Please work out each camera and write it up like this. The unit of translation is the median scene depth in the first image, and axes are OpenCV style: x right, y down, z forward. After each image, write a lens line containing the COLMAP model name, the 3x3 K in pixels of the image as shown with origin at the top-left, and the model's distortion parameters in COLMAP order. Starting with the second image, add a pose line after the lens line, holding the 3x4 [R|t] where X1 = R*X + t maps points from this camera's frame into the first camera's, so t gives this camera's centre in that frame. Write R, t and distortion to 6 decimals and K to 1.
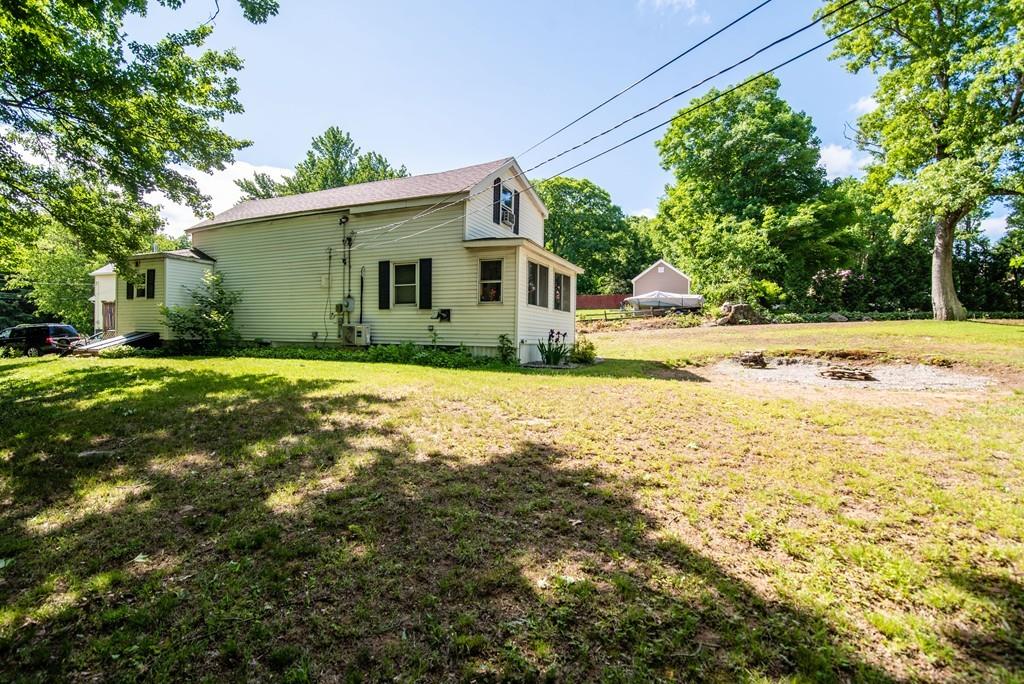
lens RADIAL K [[477.3, 0, 512.0], [0, 477.3, 331.9], [0, 0, 1]] dist [-0.000093, 0.000751]
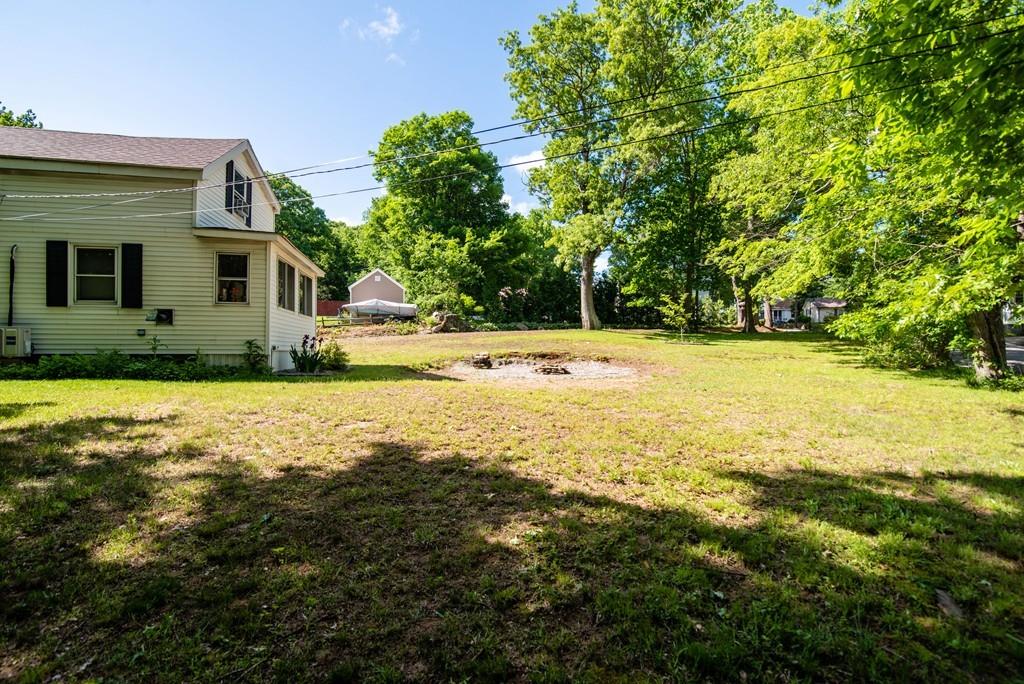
lens RADIAL K [[475.4, 0, 512.0], [0, 475.4, 342.0], [0, 0, 1]] dist [-0.019048, 0.000835]
pose [[0.817661, -0.005732, 0.575671, -0.099588], [0.003396, 0.999981, 0.005133, 0.005028], [-0.575689, -0.002242, 0.817665, 0.009015]]
